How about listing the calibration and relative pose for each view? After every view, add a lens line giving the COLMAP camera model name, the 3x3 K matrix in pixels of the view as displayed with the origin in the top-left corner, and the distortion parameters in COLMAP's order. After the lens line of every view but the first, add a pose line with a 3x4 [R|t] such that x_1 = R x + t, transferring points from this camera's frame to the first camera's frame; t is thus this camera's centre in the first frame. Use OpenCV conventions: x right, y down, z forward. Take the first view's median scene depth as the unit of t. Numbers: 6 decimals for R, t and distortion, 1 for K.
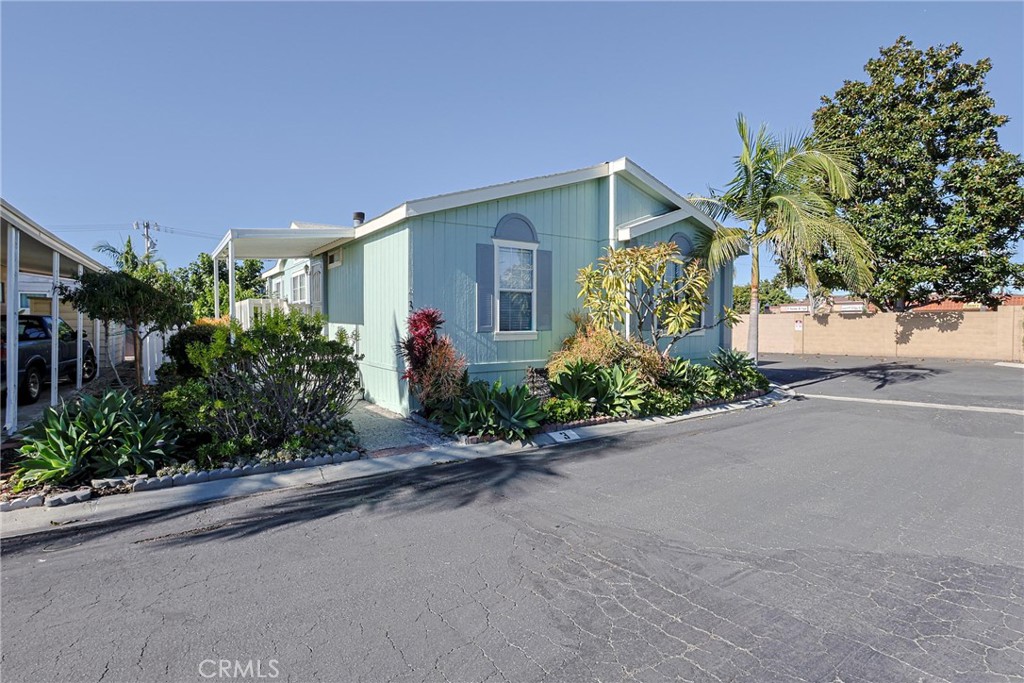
lens RADIAL K [[511.4, 0, 507.7], [0, 511.4, 337.4], [0, 0, 1]] dist [-0.035104, 0.001974]
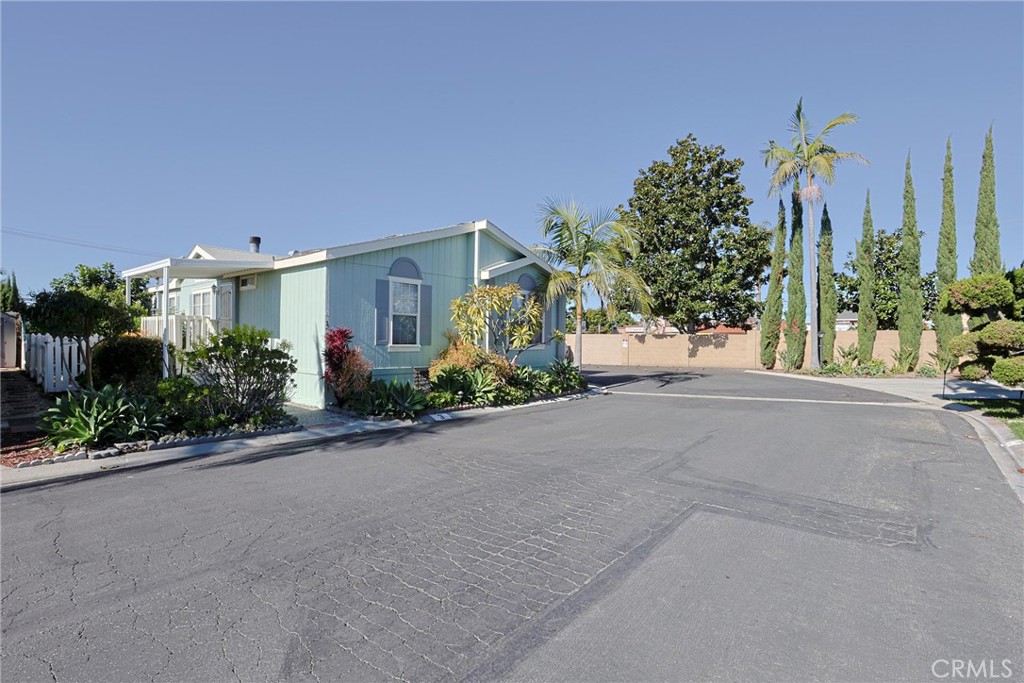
lens RADIAL K [[506.7, 0, 512.0], [0, 506.7, 341.5], [0, 0, 1]] dist [-0.045847, 0.000313]
pose [[0.967869, 0.010742, 0.251225, -0.044092], [-0.004545, 0.999671, -0.025233, 0.011473], [-0.251413, 0.023281, 0.967600, -0.348303]]
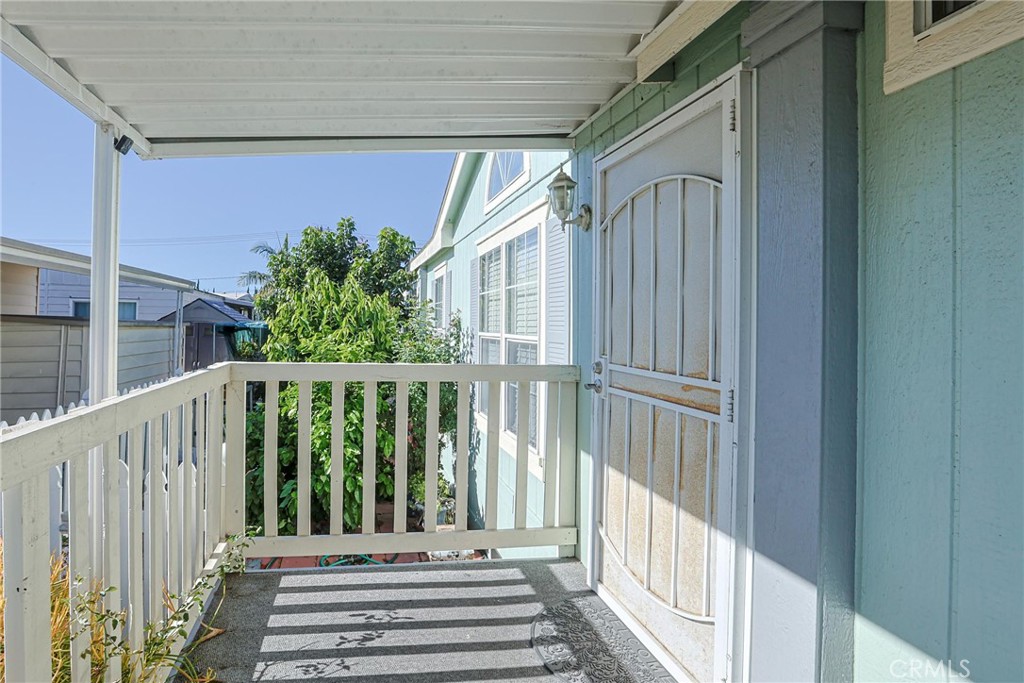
lens RADIAL K [[511.4, 0, 507.7], [0, 511.4, 337.4], [0, 0, 1]] dist [-0.035104, 0.001974]
pose [[0.953340, 0.008869, -0.301767, -0.522261], [-0.008822, 0.999960, 0.001518, -0.117486], [0.301769, 0.001215, 0.953380, 1.185321]]
